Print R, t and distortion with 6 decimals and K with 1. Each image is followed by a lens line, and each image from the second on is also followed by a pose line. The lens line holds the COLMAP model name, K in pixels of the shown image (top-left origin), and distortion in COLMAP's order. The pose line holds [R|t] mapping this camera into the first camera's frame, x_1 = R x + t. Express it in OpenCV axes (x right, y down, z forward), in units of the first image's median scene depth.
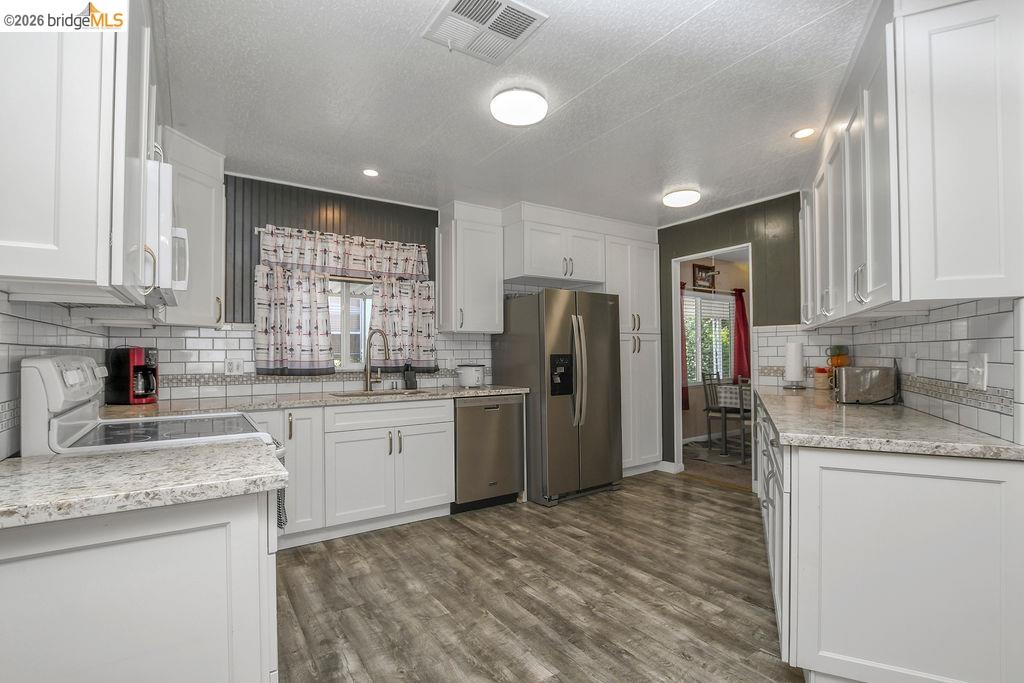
lens RADIAL K [[469.0, 0, 516.1], [0, 469.0, 347.9], [0, 0, 1]] dist [-0.022826, 0.000705]
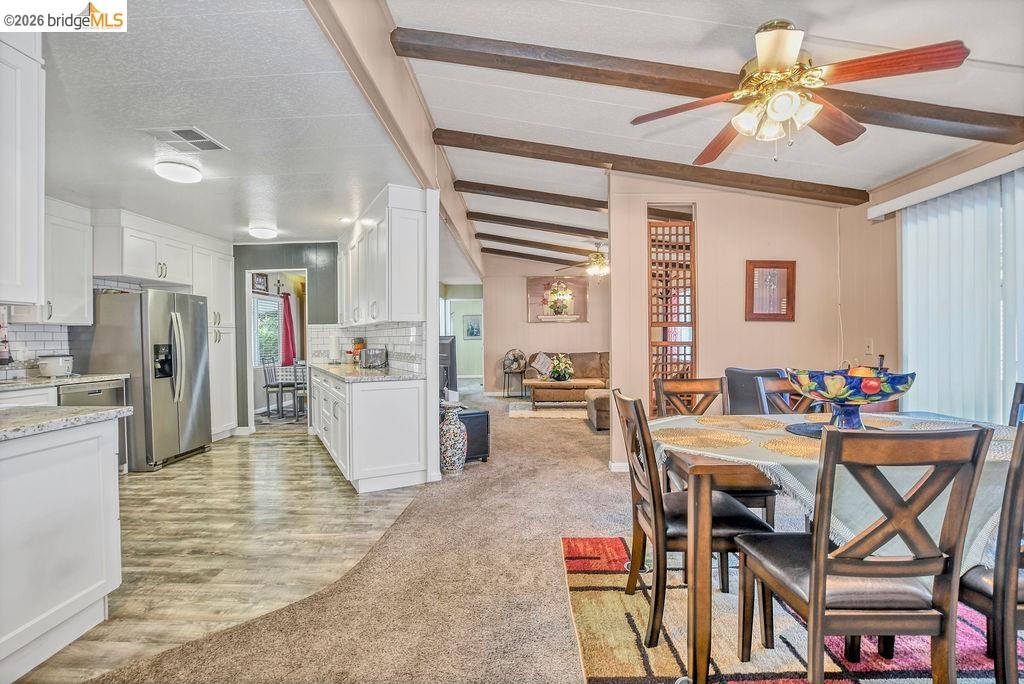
lens RADIAL K [[451.7, 0, 502.9], [0, 451.7, 340.8], [0, 0, 1]] dist [-0.029776, 0.000352]
pose [[0.583733, -0.003337, 0.811939, -0.347110], [-0.001216, 0.999987, 0.004984, -0.002248], [-0.811945, -0.003897, 0.583721, -0.408928]]
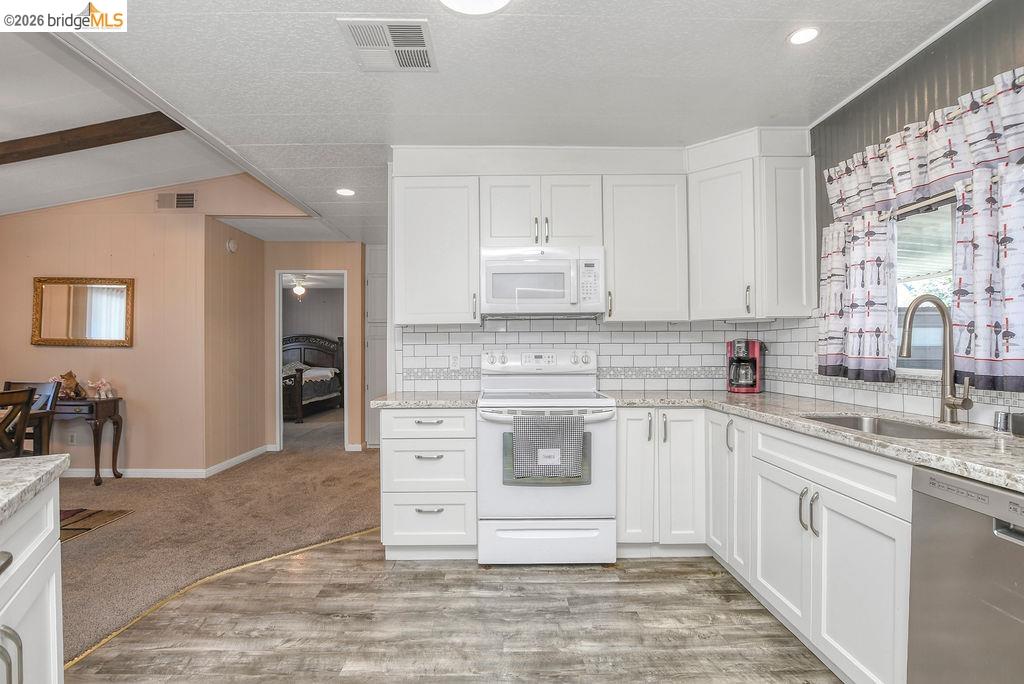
lens RADIAL K [[508.7, 0, 493.5], [0, 508.7, 346.3], [0, 0, 1]] dist [-0.033584, 0.004785]
pose [[-0.574871, 0.002250, -0.818241, 0.385616], [0.016343, 0.999828, -0.008733, 0.011032], [0.818081, -0.018393, -0.574809, 0.947973]]
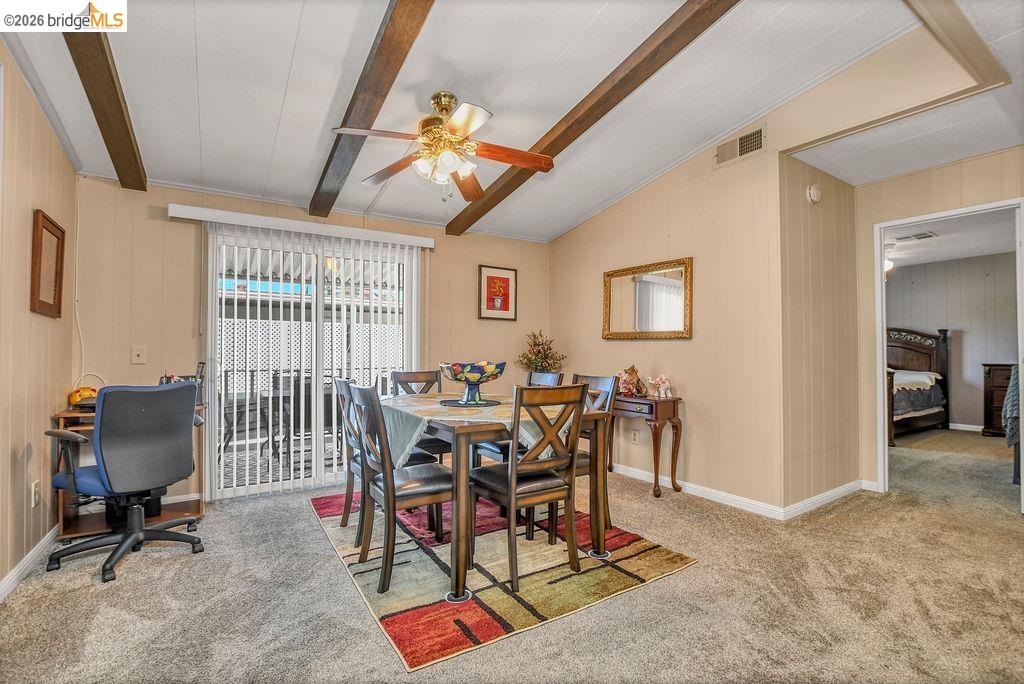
lens RADIAL K [[451.7, 0, 523.3], [0, 451.7, 346.8], [0, 0, 1]] dist [-0.029776, 0.000352]
pose [[-0.999908, 0.006712, 0.011773, 0.212631], [0.006368, 0.999558, -0.029028, 0.030787], [-0.011963, -0.028950, -0.999509, 0.402753]]
